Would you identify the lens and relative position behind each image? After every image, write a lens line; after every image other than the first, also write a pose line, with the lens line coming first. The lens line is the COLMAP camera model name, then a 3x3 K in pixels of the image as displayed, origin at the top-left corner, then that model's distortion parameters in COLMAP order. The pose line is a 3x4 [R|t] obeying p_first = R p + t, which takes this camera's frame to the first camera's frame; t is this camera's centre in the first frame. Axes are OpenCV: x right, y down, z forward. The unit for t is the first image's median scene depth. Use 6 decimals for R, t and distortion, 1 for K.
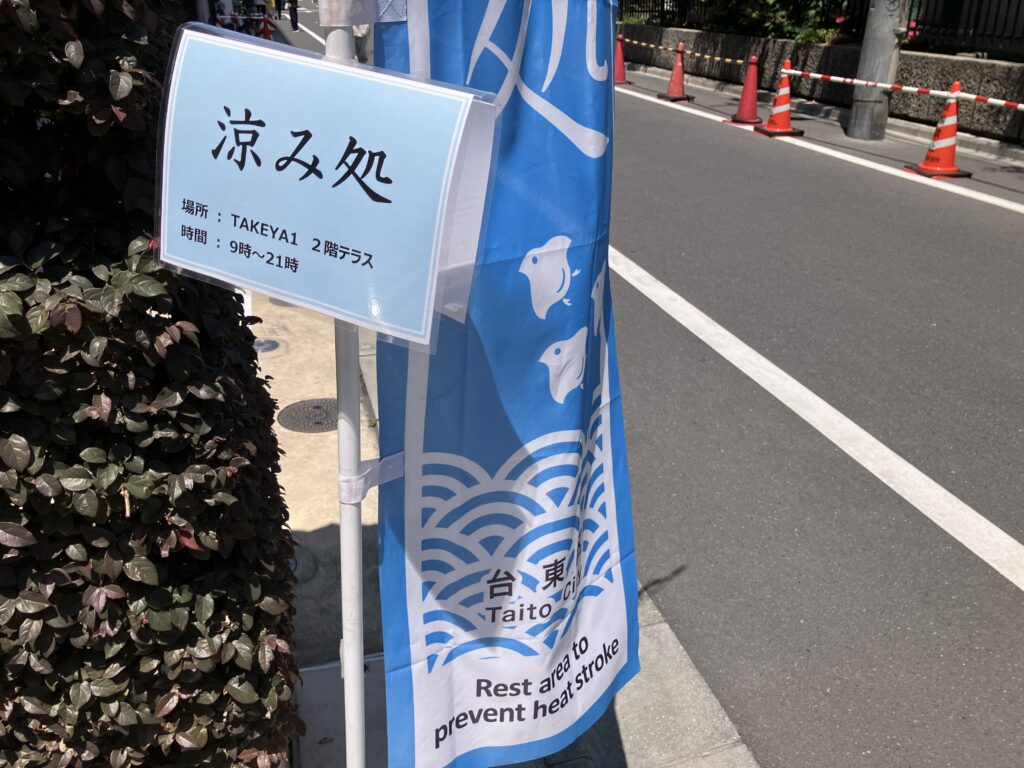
lens RADIAL K [[838.9, 0, 514.6], [0, 838.9, 387.2], [0, 0, 1]] dist [0.008438, 0.011873]
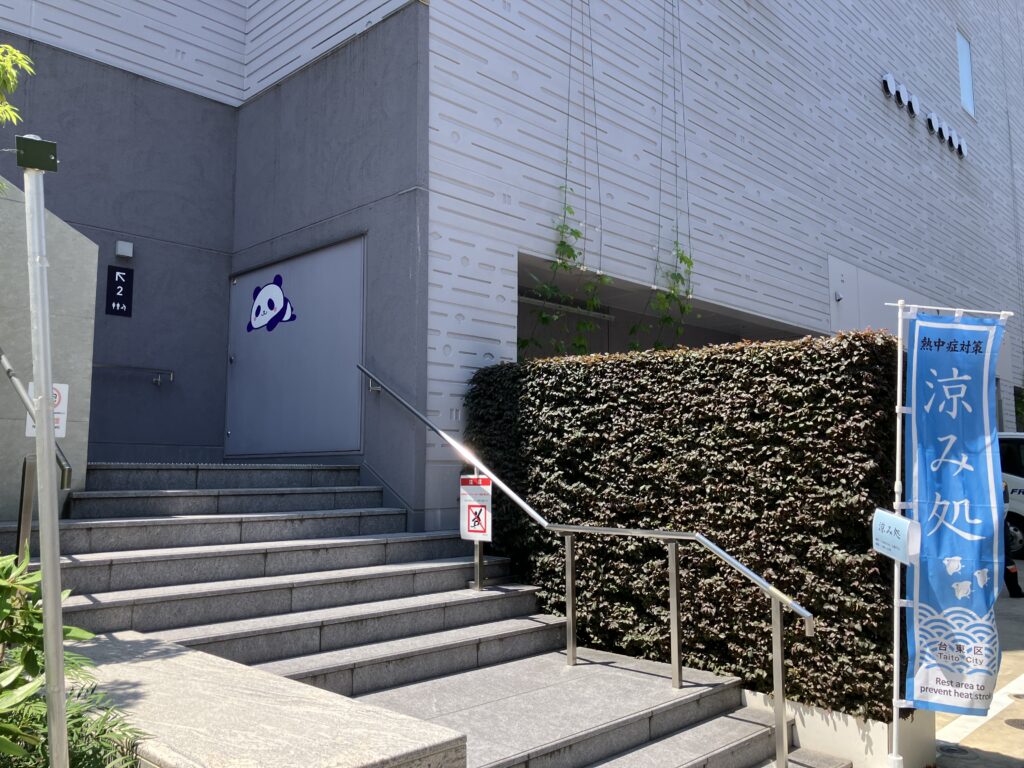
lens RADIAL K [[838.9, 0, 512.9], [0, 838.9, 385.4], [0, 0, 1]] dist [0.008438, 0.011873]
pose [[0.528203, -0.082545, -0.845097, 2.430440], [-0.349235, 0.886068, -0.304826, 1.091219], [0.773975, 0.456147, 0.439196, -2.892770]]
